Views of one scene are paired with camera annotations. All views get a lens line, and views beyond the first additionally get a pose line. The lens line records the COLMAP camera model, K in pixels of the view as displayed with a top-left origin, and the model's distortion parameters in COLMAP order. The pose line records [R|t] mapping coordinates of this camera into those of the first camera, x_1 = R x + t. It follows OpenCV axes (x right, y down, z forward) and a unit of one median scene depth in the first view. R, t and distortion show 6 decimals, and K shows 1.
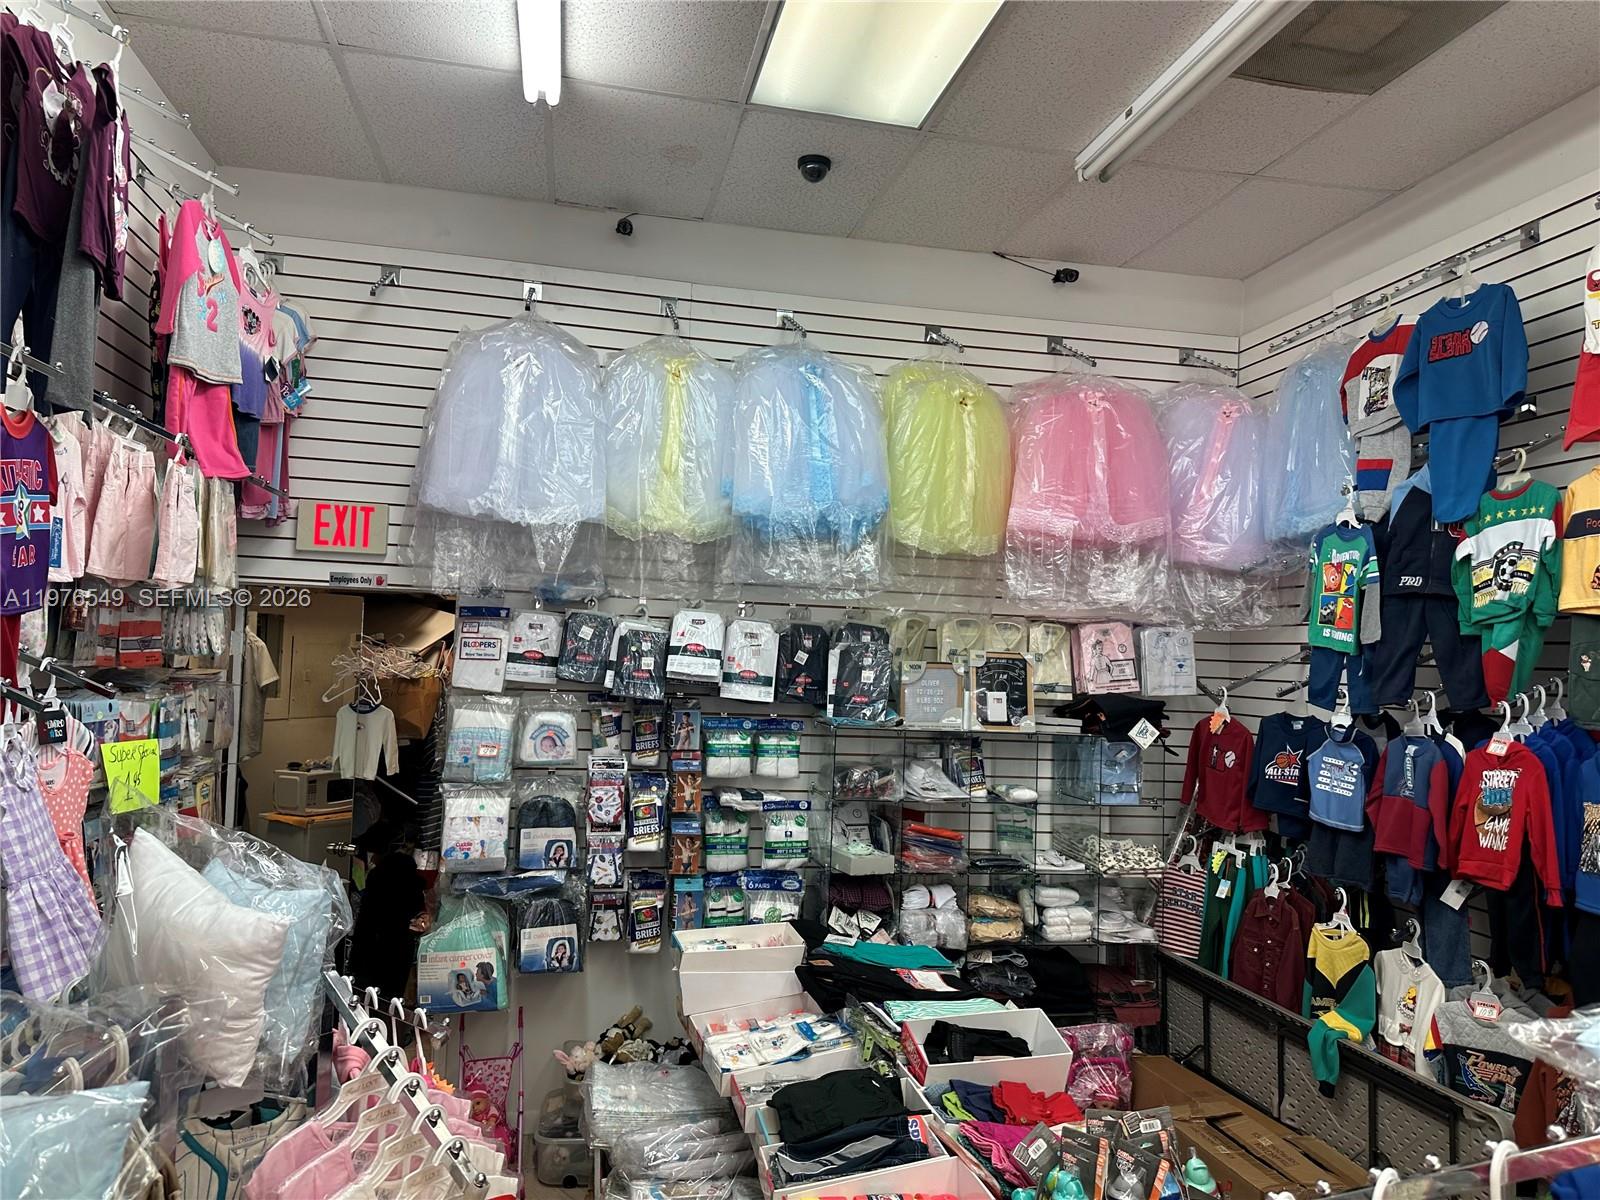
lens RADIAL K [[1101.5, 0, 808.1], [0, 1101.5, 606.6], [0, 0, 1]] dist [0.202313, -0.375840]
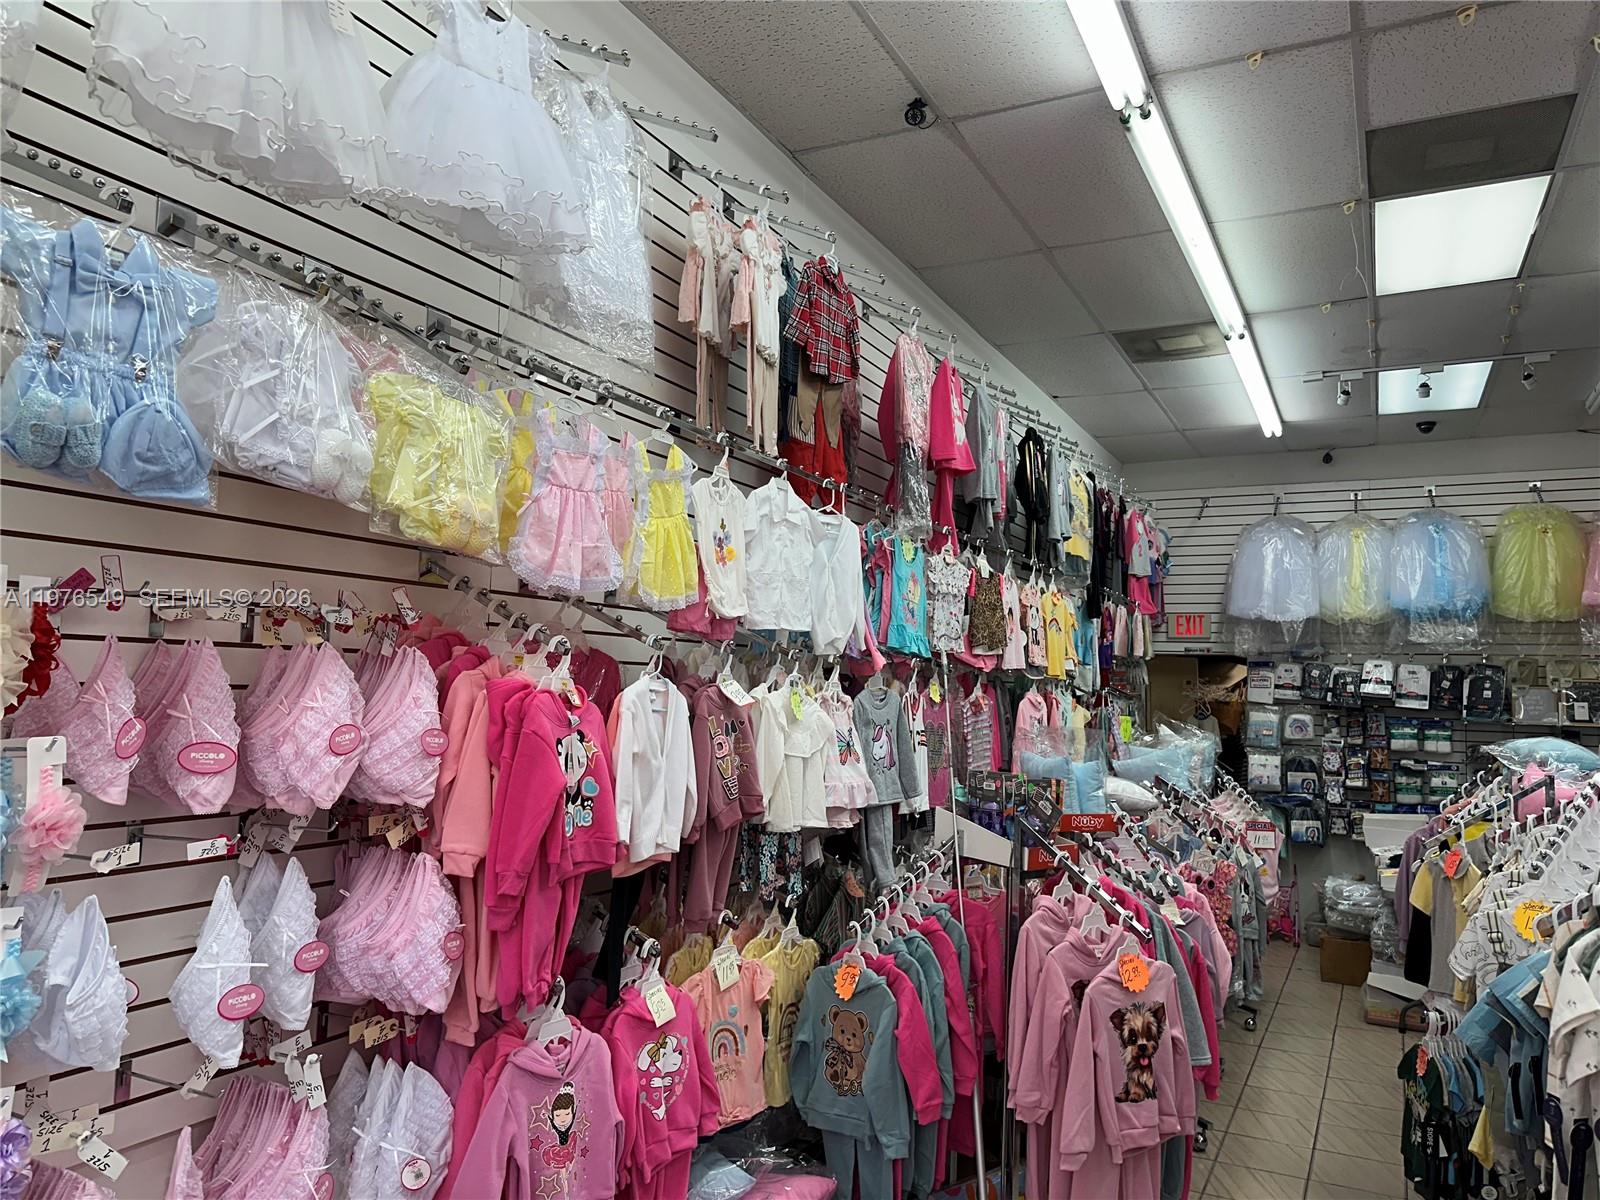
lens RADIAL K [[1115.1, 0, 800.0], [0, 1115.1, 600.0], [0, 0, 1]] dist [0.133193, -0.243452]
pose [[0.773642, -0.068284, -0.629933, 0.358533], [0.033592, 0.997198, -0.066840, -0.001860], [0.632732, 0.030549, 0.773768, -1.101690]]
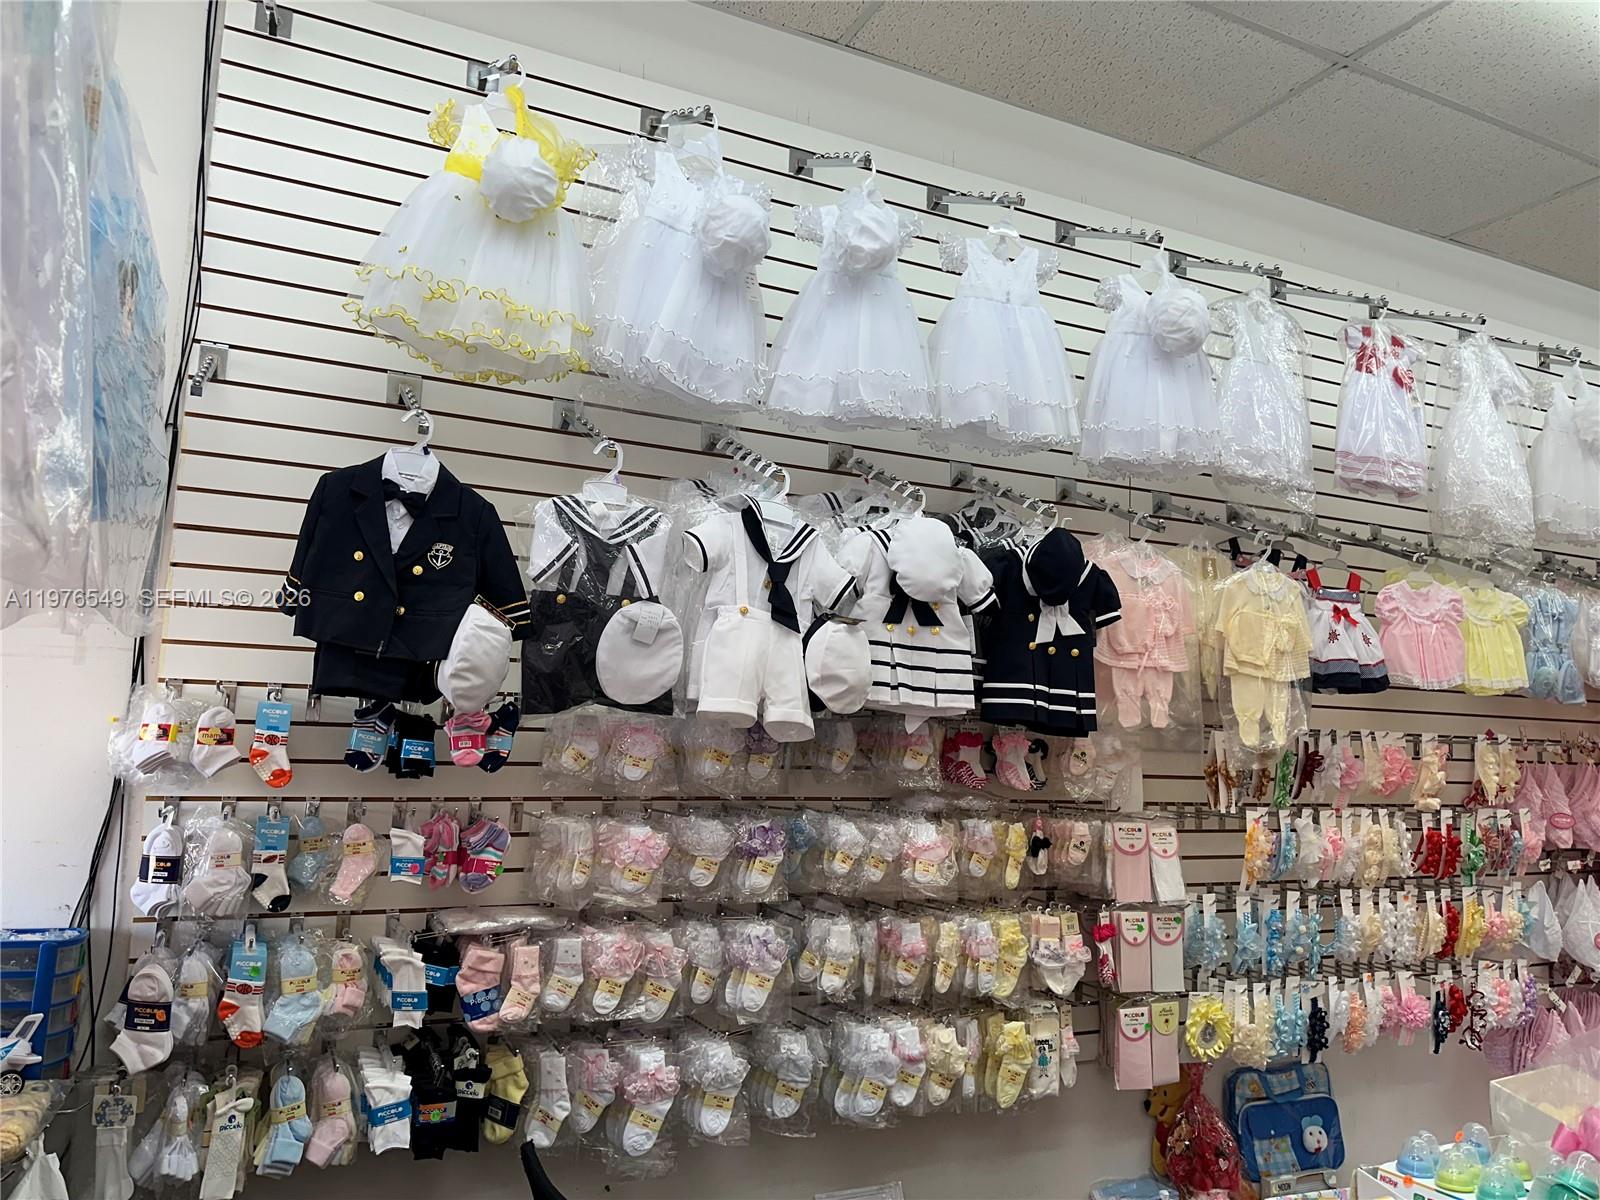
lens RADIAL K [[1139.0, 0, 800.0], [0, 1139.0, 600.0], [0, 0, 1]] dist [-0.003105, -0.001545]
pose [[0.230373, -0.151783, -0.961192, 0.667468], [0.024285, 0.988350, -0.150251, -0.031695], [0.972799, 0.011271, 0.231375, -1.724096]]
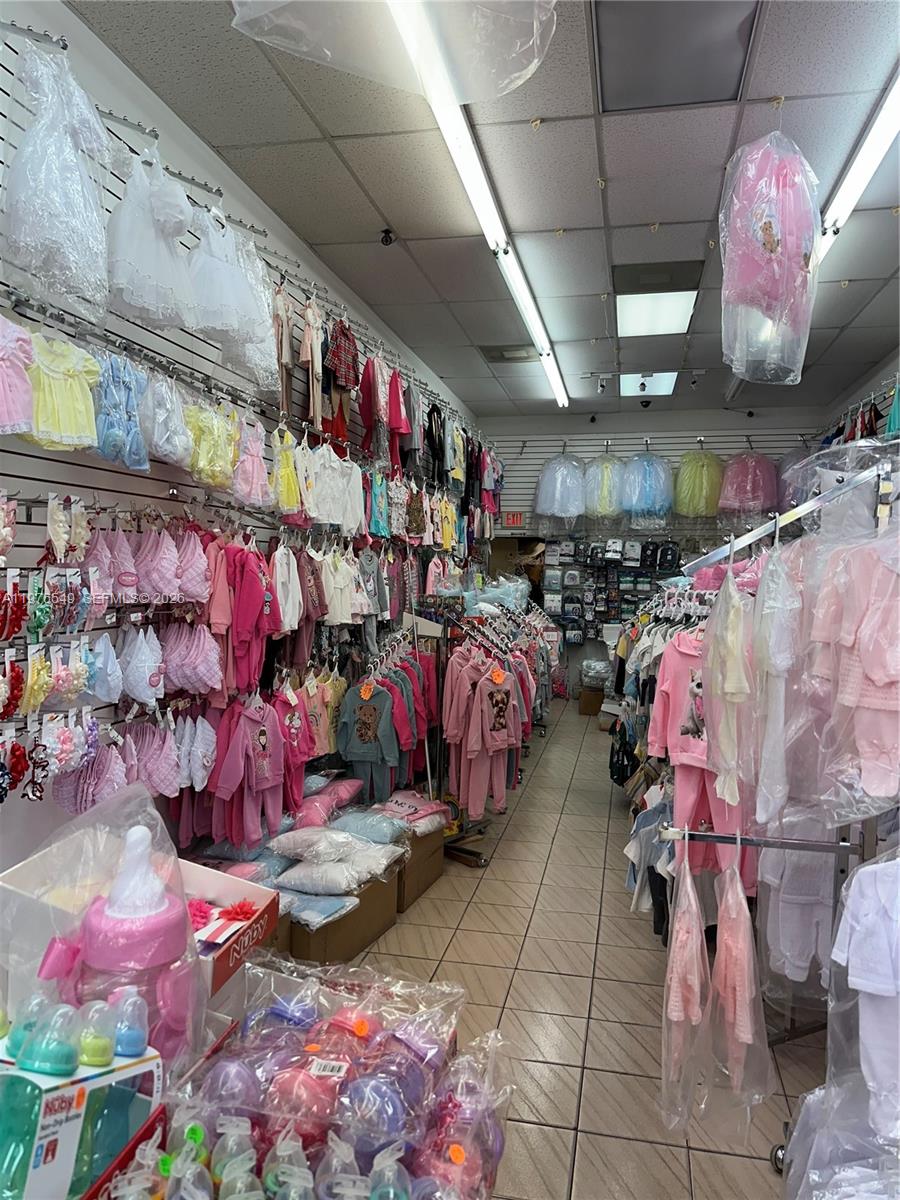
lens RADIAL K [[836.3, 0, 453.7], [0, 836.3, 615.6], [0, 0, 1]] dist [0.133193, -0.243452]
pose [[0.914104, -0.003869, -0.405460, 0.474534], [0.040955, 0.995722, 0.082831, 0.003543], [0.403405, -0.092322, 0.910352, -1.487511]]
